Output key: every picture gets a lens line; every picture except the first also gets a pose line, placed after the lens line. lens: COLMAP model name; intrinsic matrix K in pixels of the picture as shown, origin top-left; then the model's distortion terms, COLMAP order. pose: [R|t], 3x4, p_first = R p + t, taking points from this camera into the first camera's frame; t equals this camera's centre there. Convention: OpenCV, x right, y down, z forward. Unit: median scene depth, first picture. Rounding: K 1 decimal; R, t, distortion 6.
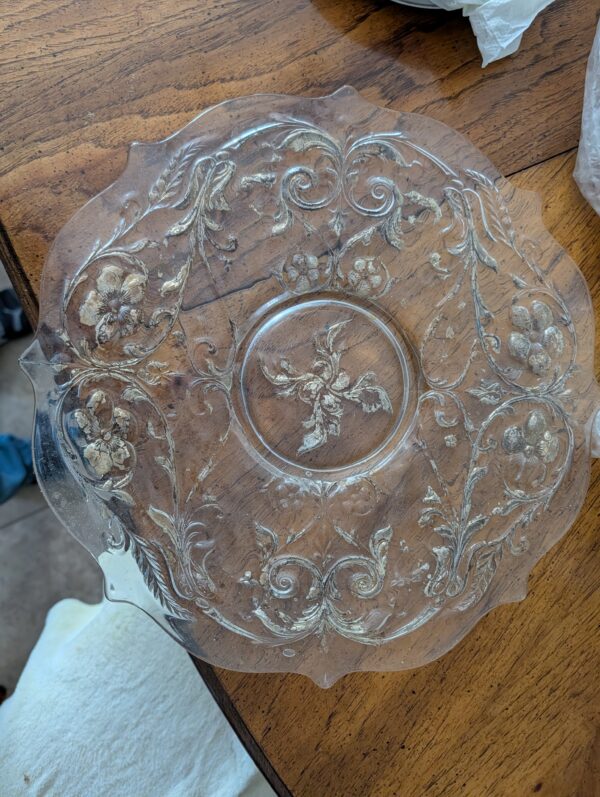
lens RADIAL K [[557.9, 0, 297.3], [0, 557.9, 399.6], [0, 0, 1]] dist [-0.048282, 0.011295]
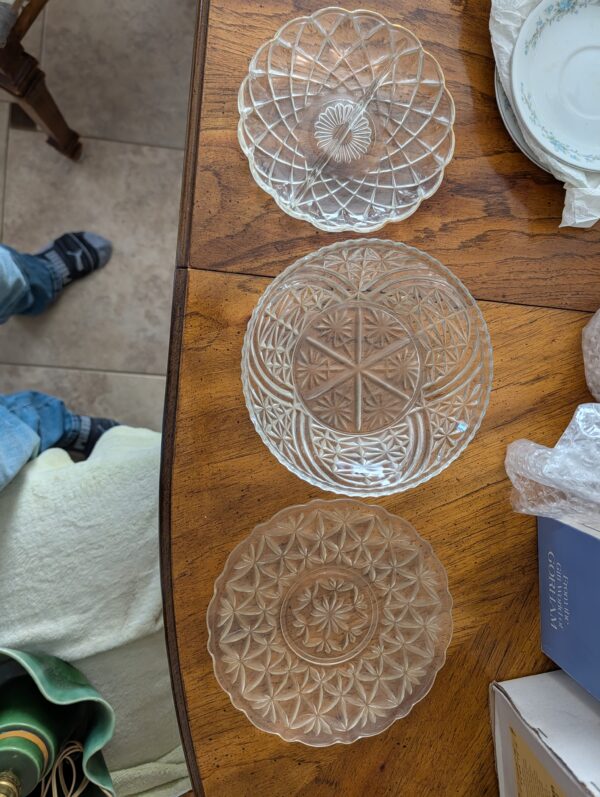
lens RADIAL K [[557.9, 0, 301.0], [0, 557.9, 399.0], [0, 0, 1]] dist [-0.048282, 0.011295]
pose [[0.873867, 0.486003, -0.012532, 0.005240], [-0.486156, 0.873714, -0.016600, 0.097881], [0.002882, 0.020598, 0.999784, -0.357148]]
